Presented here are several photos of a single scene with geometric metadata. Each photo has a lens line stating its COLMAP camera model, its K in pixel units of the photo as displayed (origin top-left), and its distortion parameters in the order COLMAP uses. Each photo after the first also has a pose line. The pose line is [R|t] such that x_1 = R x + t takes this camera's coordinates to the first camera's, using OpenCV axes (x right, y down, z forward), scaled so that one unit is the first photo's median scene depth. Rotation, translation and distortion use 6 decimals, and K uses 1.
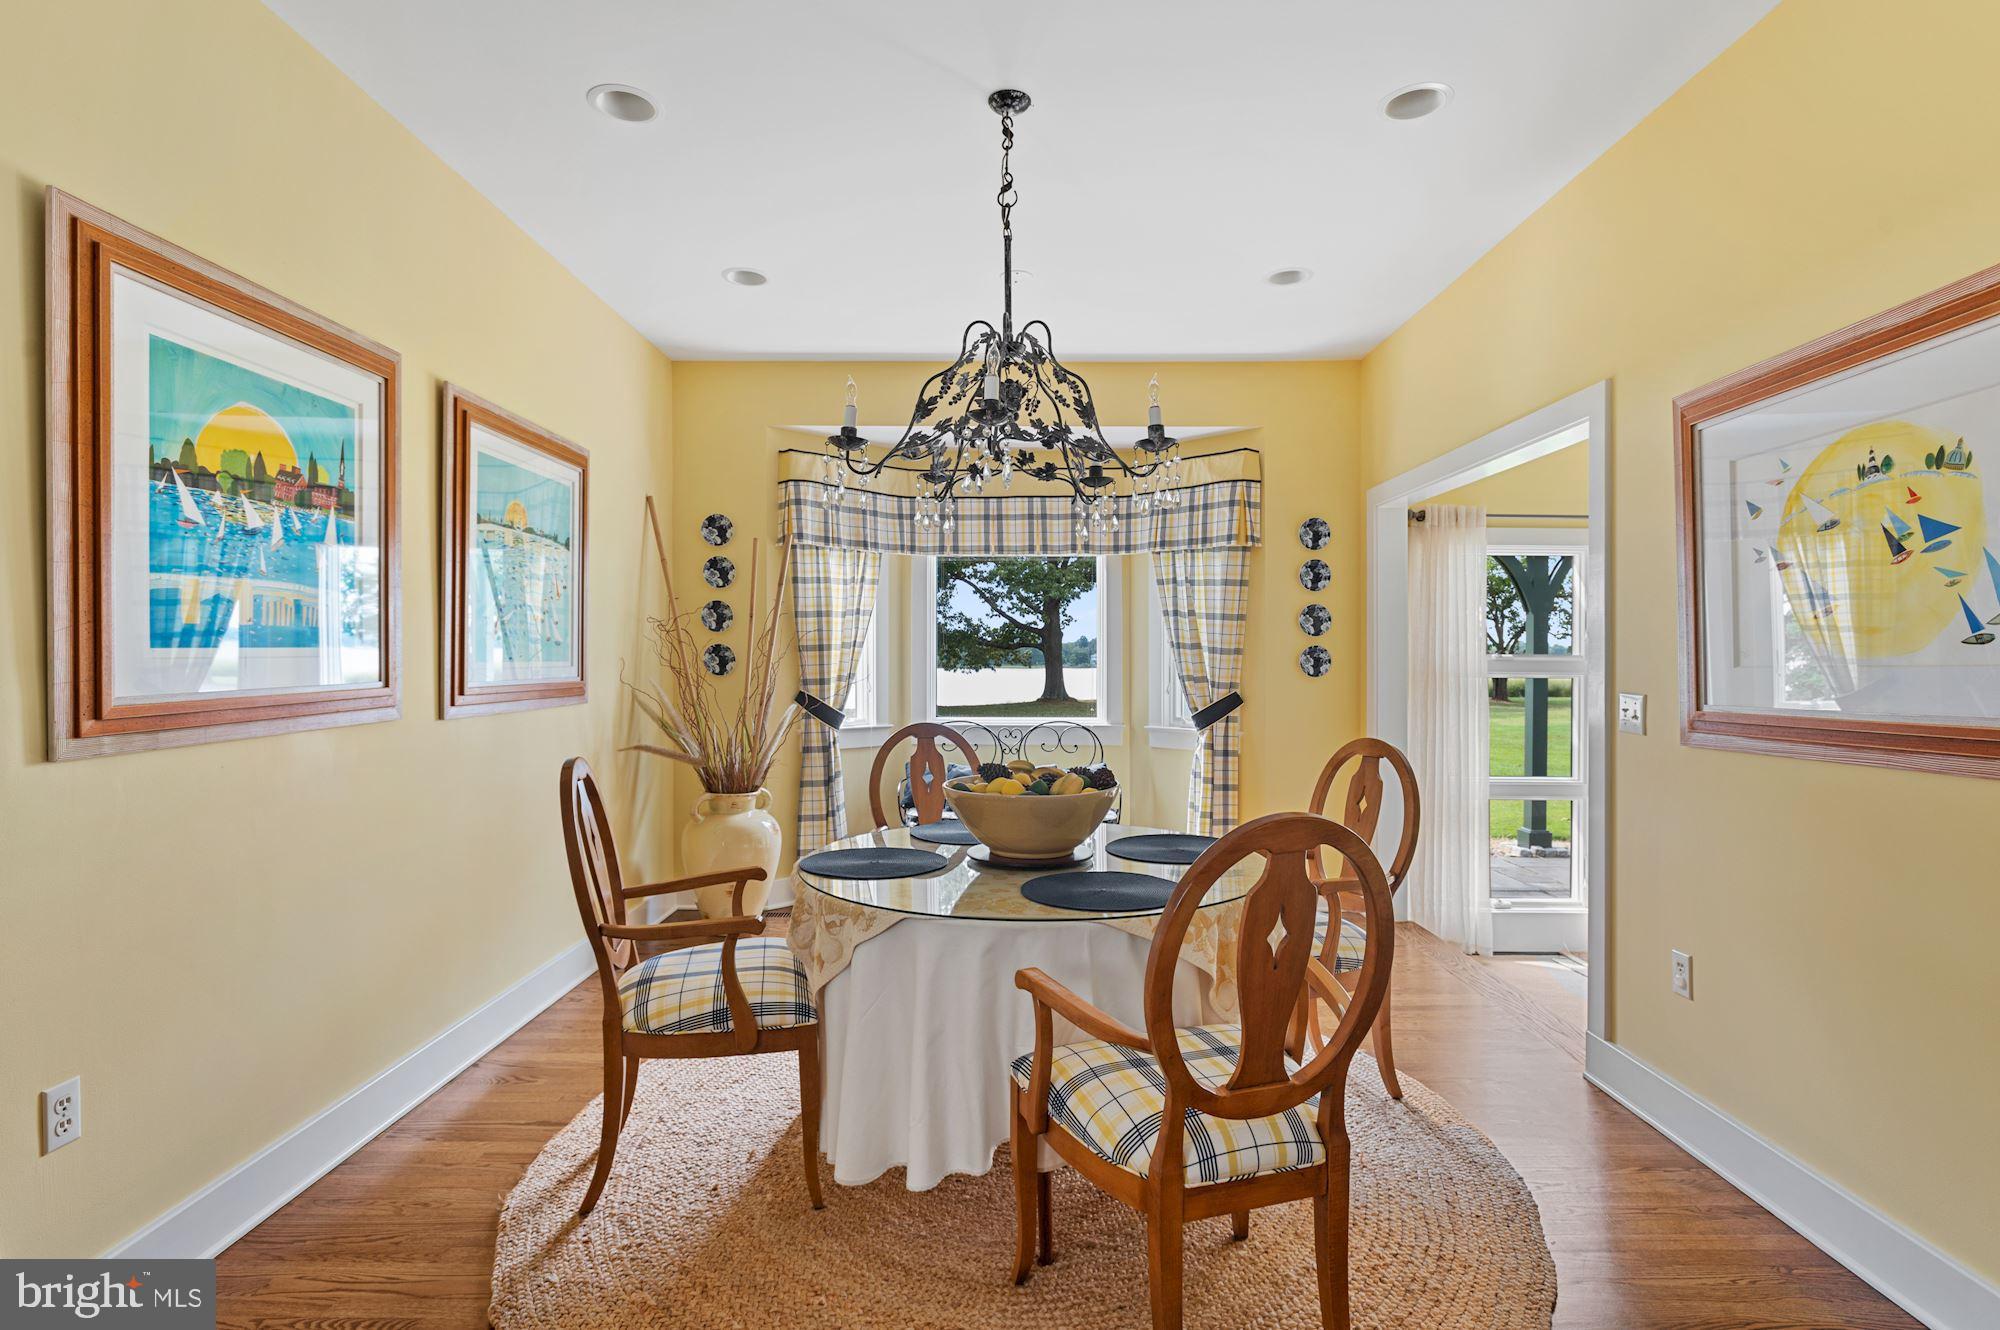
lens RADIAL K [[1002.0, 0, 1004.9], [0, 1002.0, 661.3], [0, 0, 1]] dist [-0.017561, 0.002459]
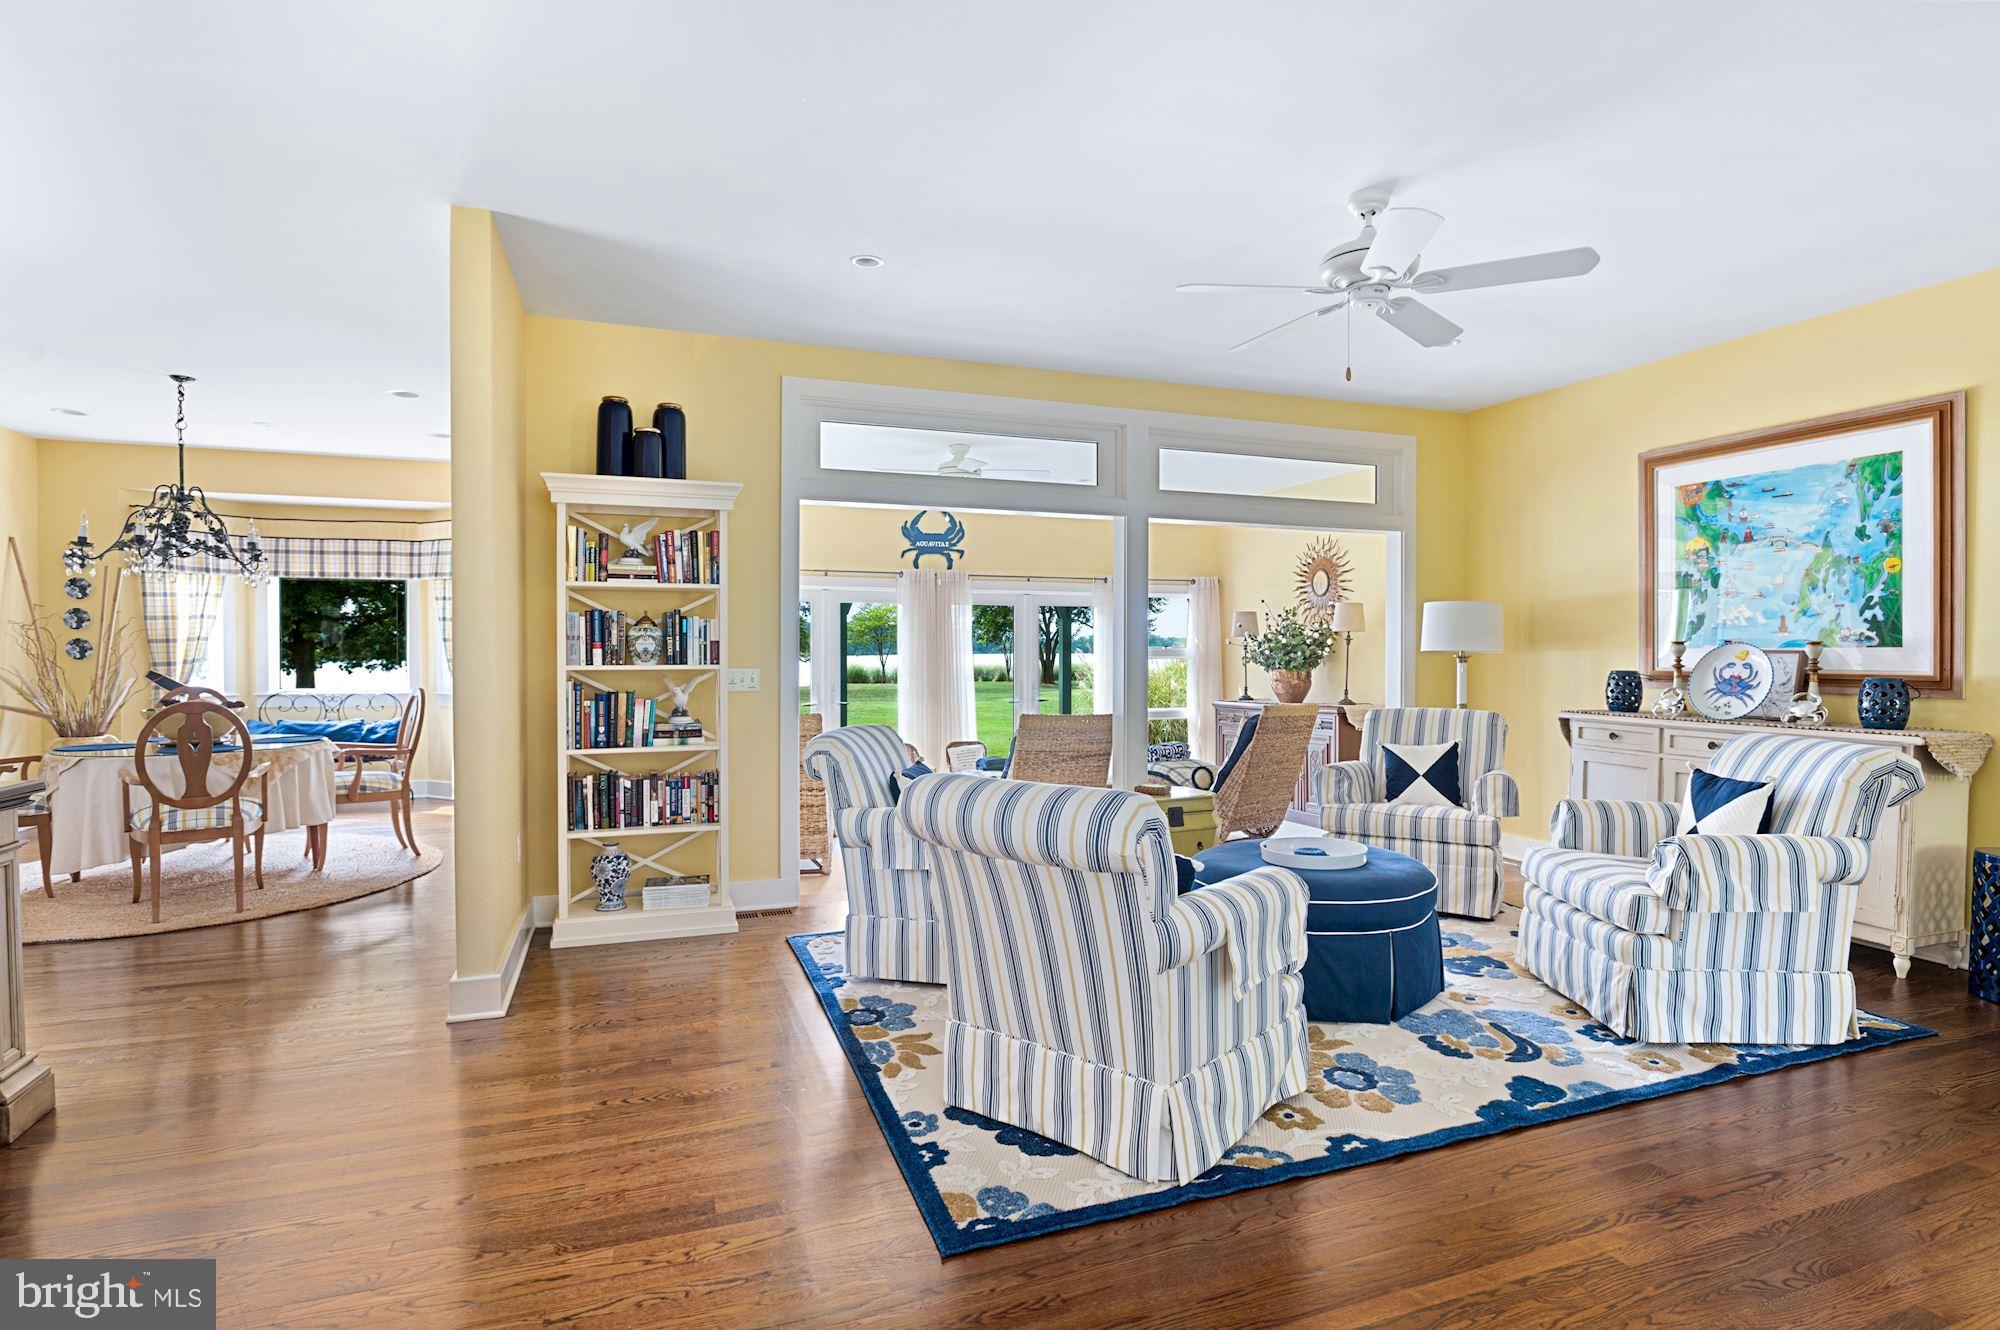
lens RADIAL K [[1002.0, 0, 982.8], [0, 1002.0, 664.5], [0, 0, 1]] dist [-0.017561, 0.002459]
pose [[0.939389, -0.002958, 0.342841, 0.537132], [-0.001624, 0.999913, 0.013078, 0.000106], [-0.342850, -0.012842, 0.939303, -0.939123]]
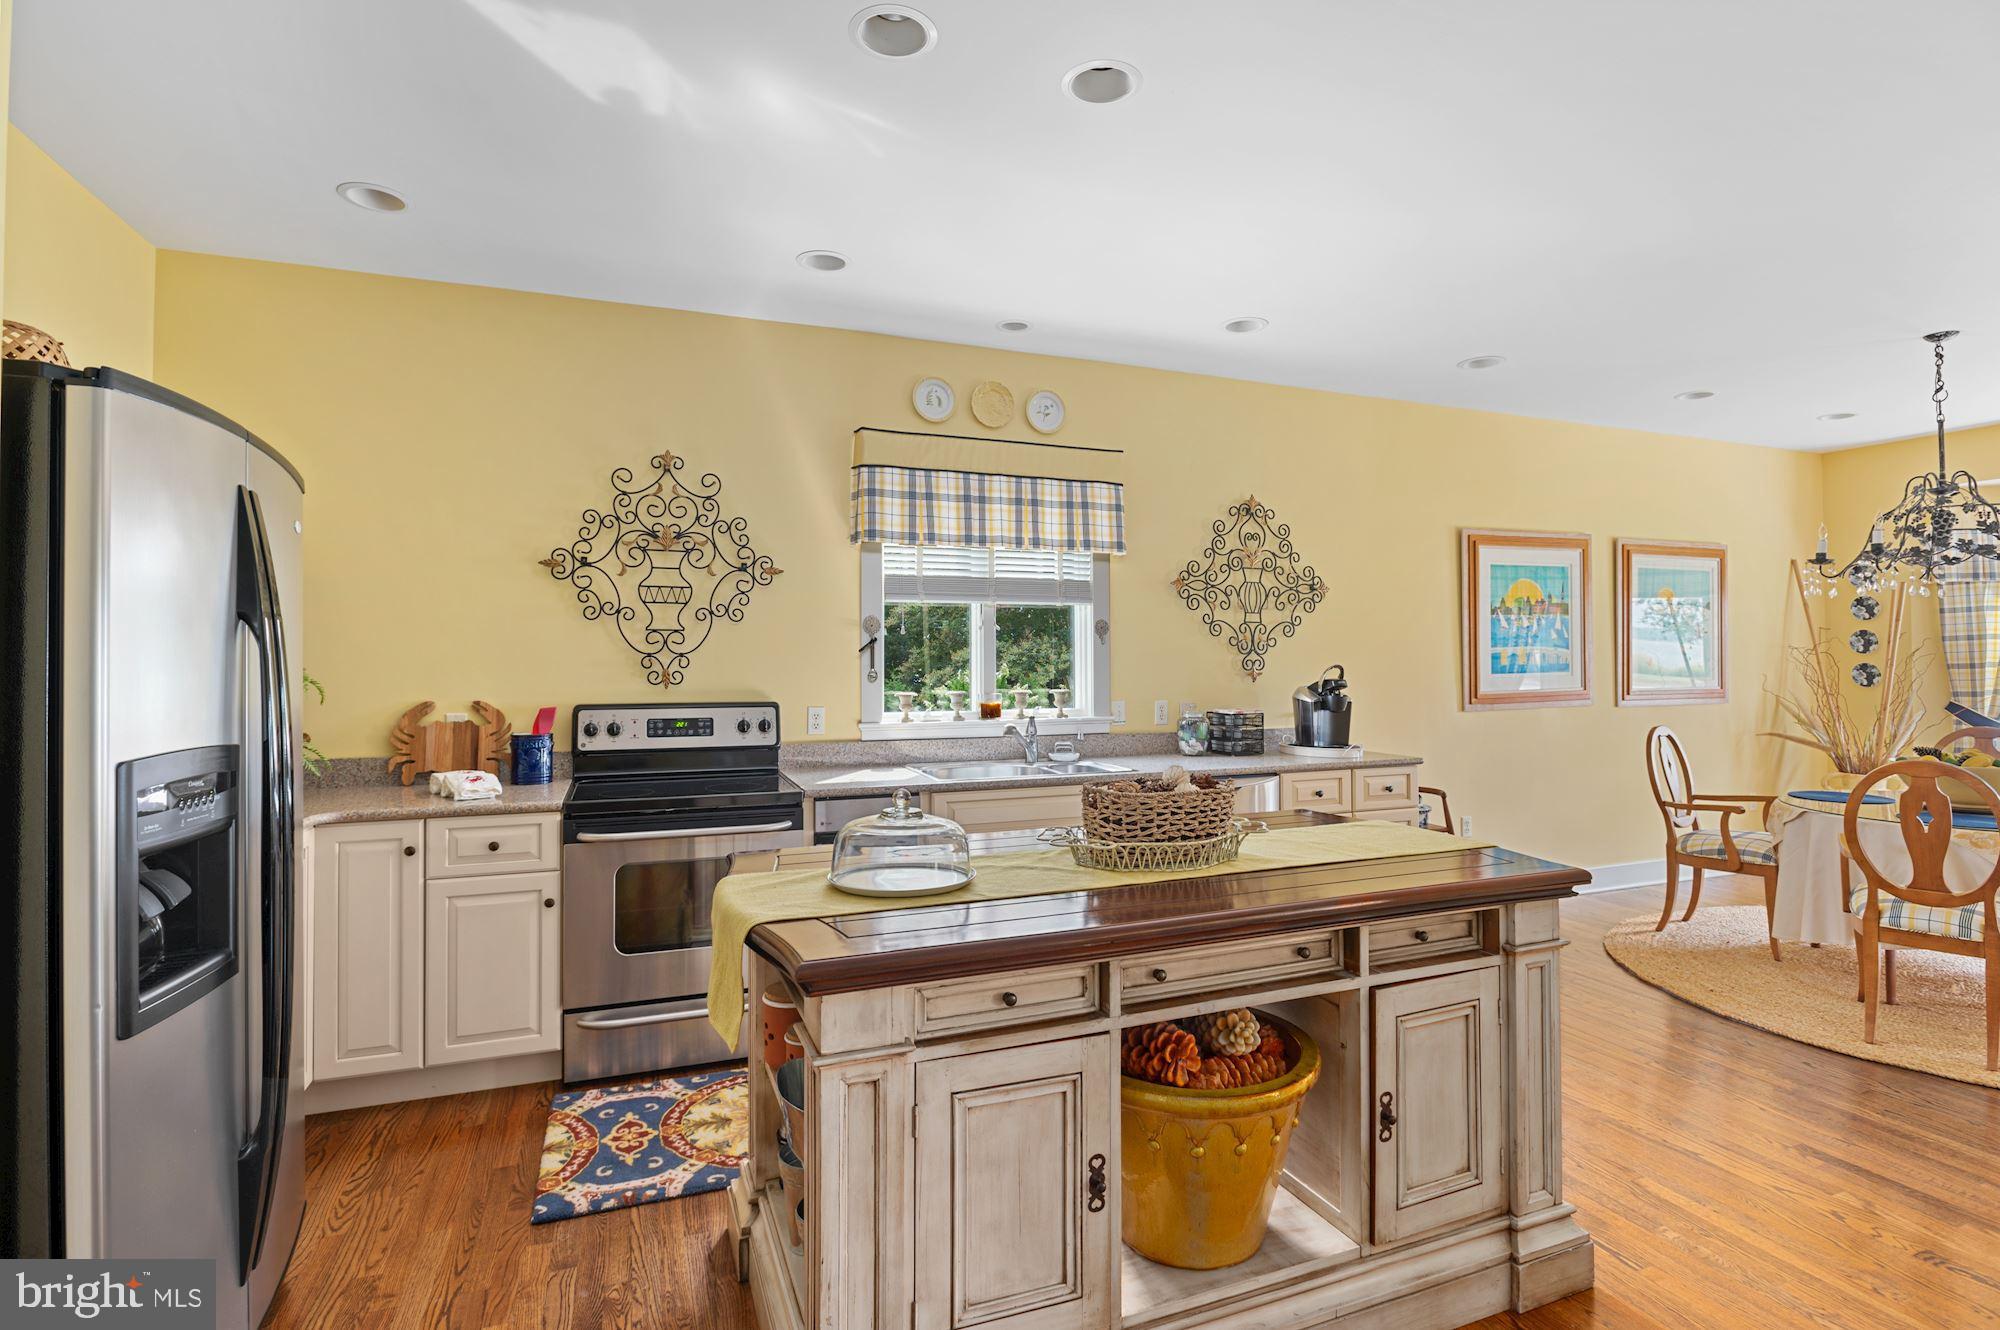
lens RADIAL K [[963.4, 0, 1012.8], [0, 963.4, 646.3], [0, 0, 1]] dist [-0.011278, -0.000085]
pose [[0.378306, -0.012356, -0.925598, 0.534597], [-0.001086, 0.999904, -0.013792, -0.024789], [0.925680, 0.006223, 0.378256, -0.600702]]
